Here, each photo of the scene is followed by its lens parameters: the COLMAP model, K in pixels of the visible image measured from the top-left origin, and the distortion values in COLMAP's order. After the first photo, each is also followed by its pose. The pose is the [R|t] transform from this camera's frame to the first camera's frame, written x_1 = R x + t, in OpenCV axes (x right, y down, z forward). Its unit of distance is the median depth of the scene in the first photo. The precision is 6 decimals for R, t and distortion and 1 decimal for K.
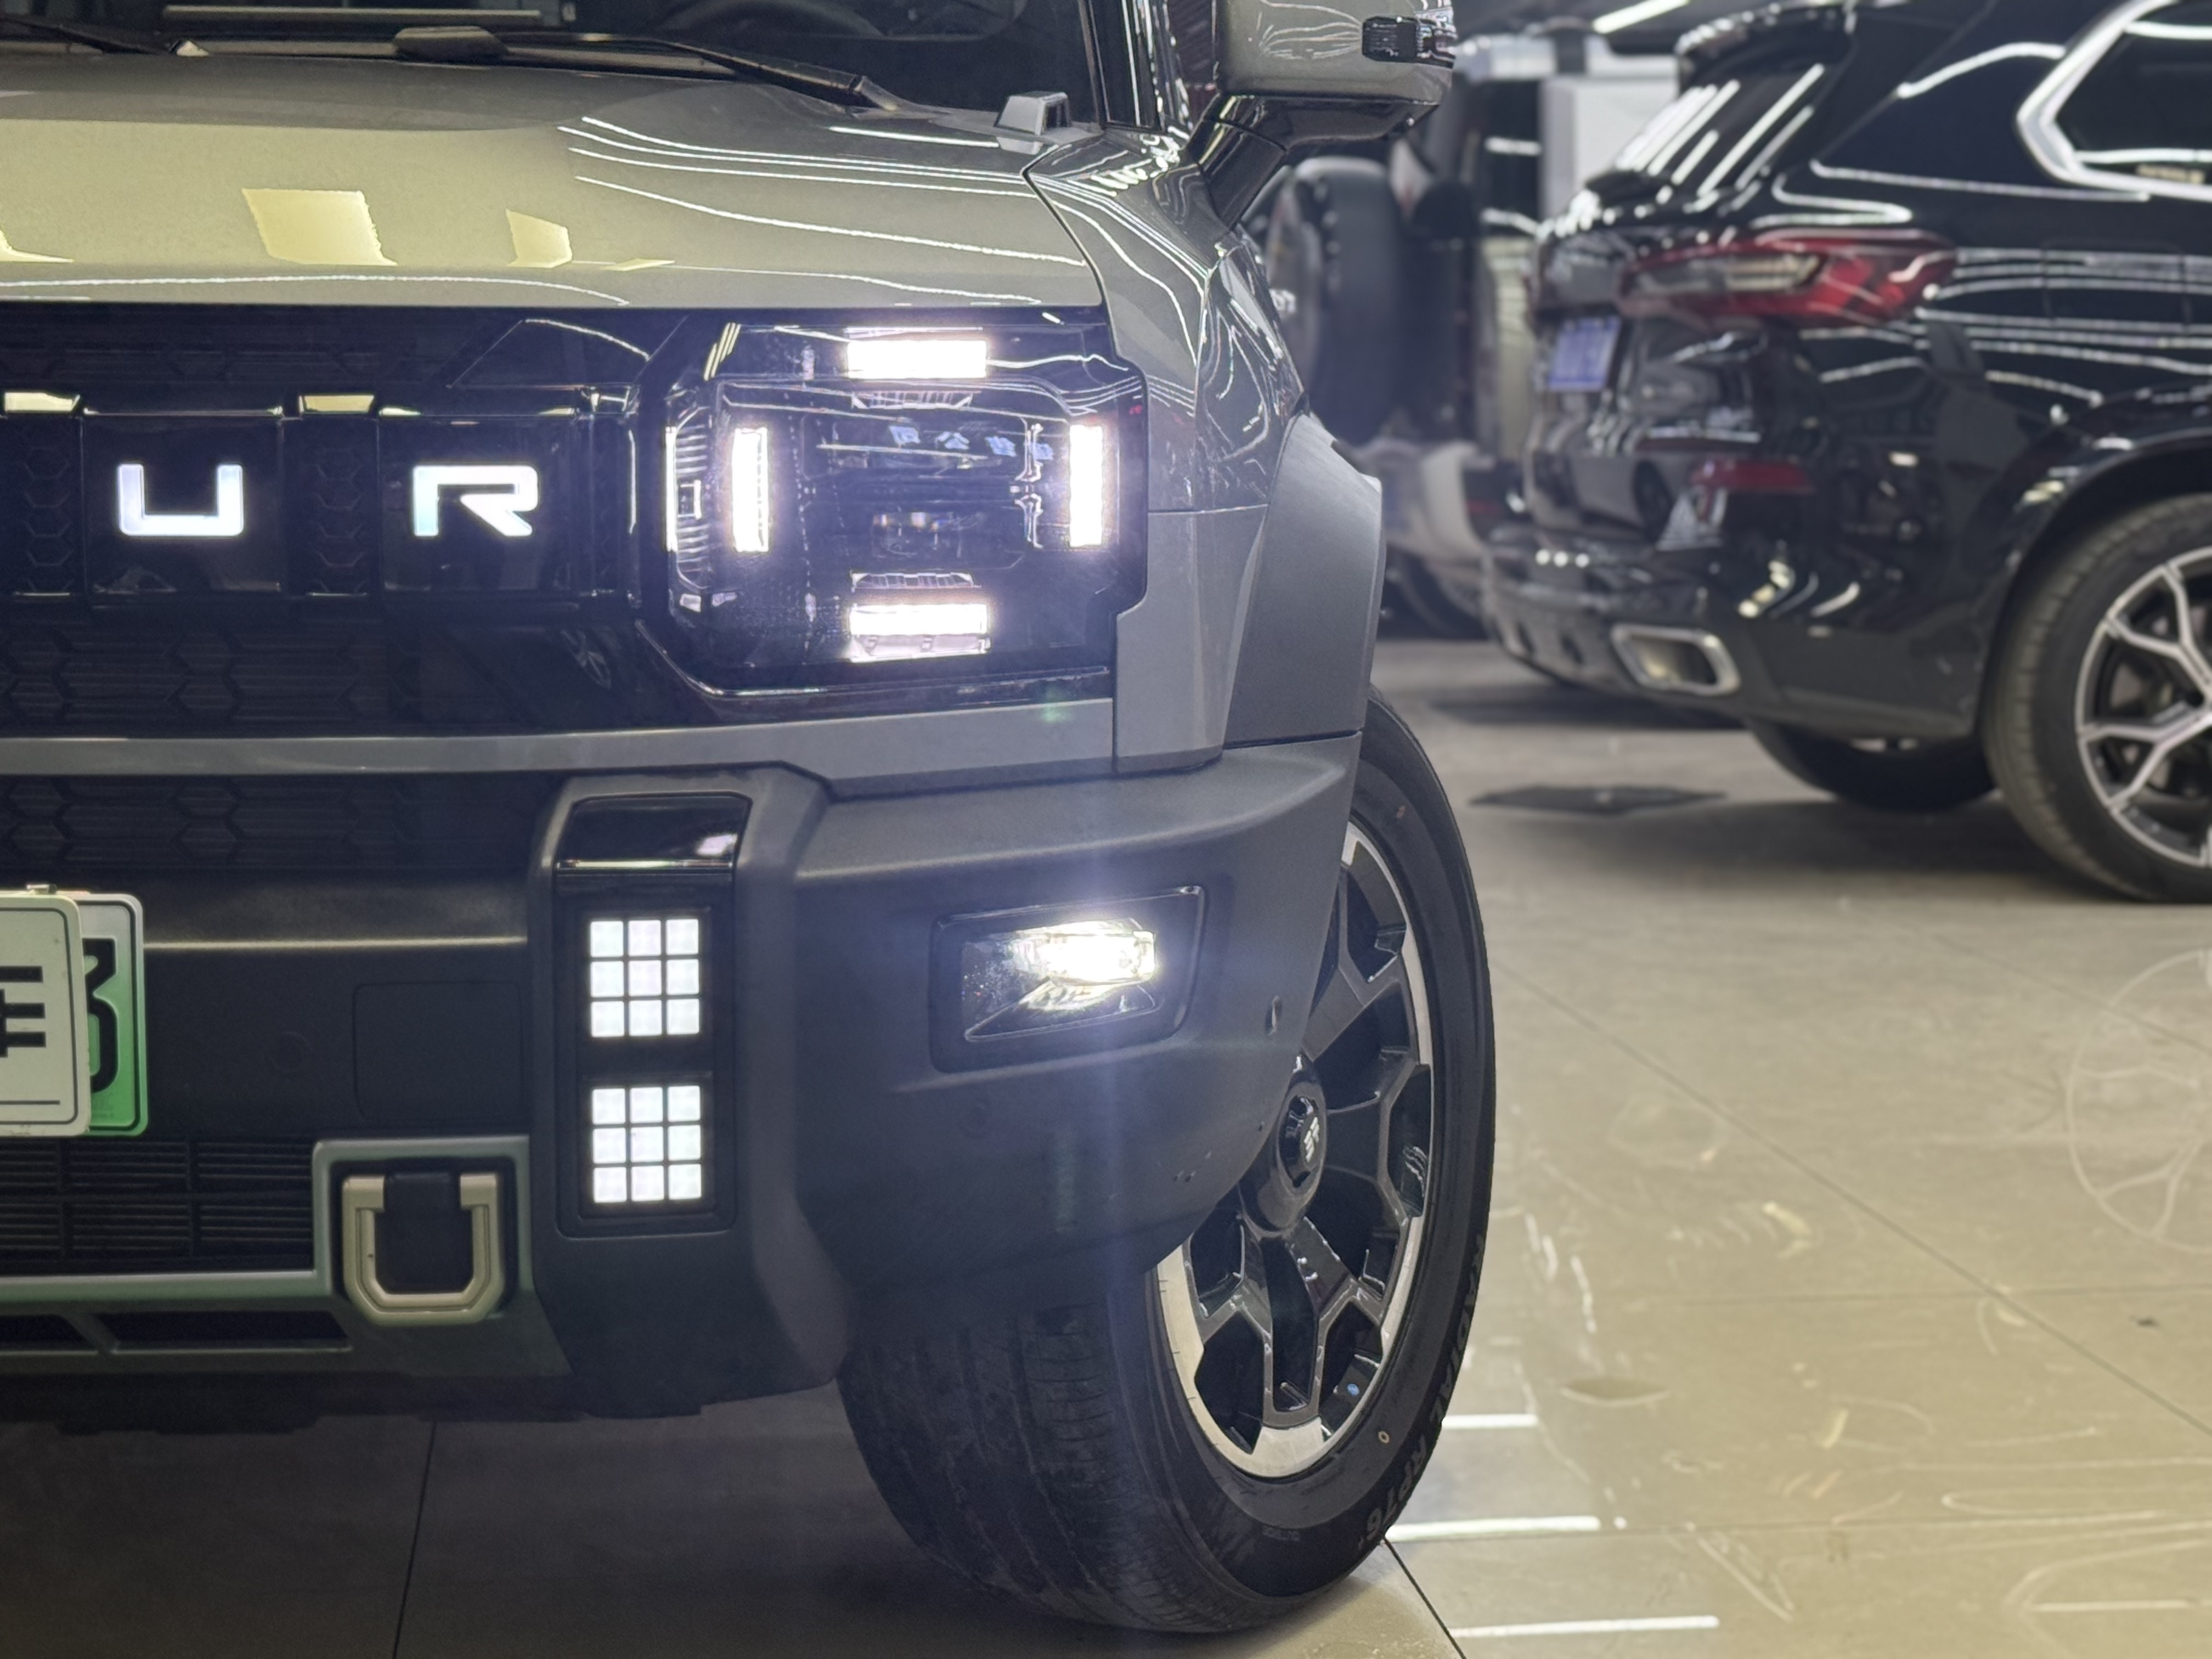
lens RADIAL K [[3926.8, 0, 1106.0], [0, 3926.8, 829.5], [0, 0, 1]] dist [0.142327, -0.061696]
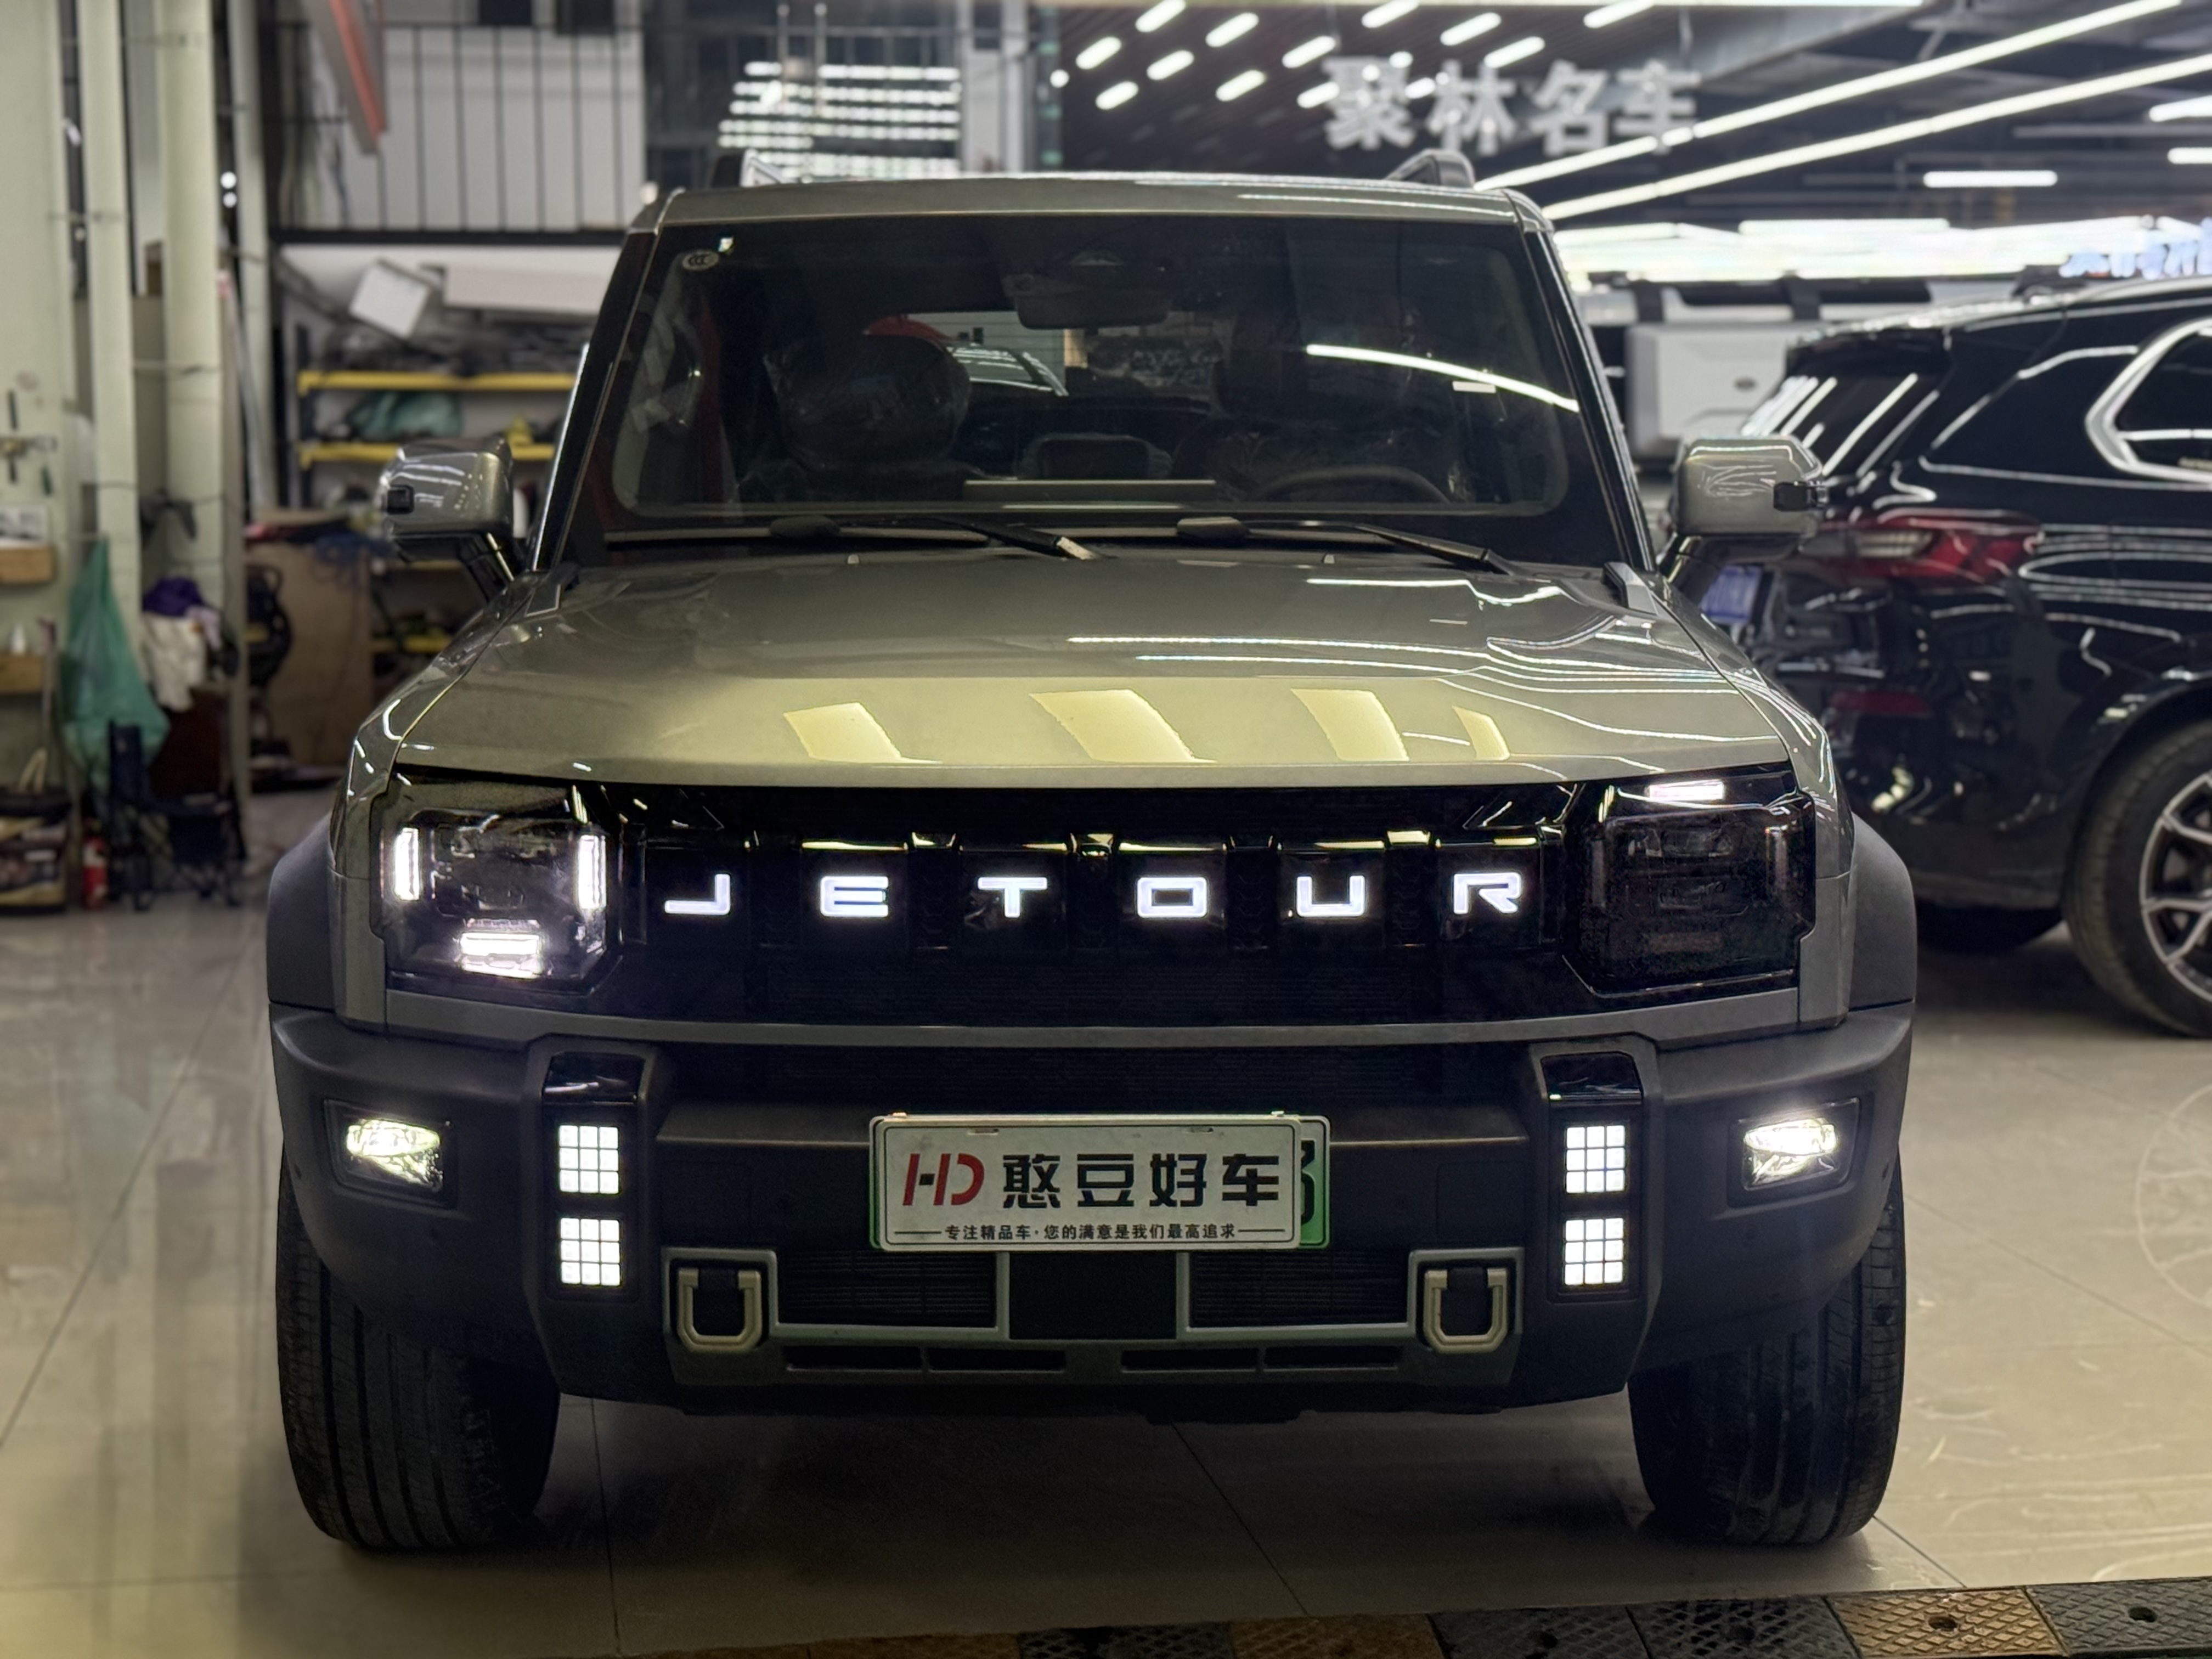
lens RADIAL K [[3818.0, 0, 1106.0], [0, 3818.0, 829.5], [0, 0, 1]] dist [0.055632, 0.124123]
pose [[0.999761, -0.007079, 0.020691, -0.356430], [0.007573, 0.999687, -0.023854, -0.069457], [-0.020516, 0.024005, 0.999501, -0.711483]]
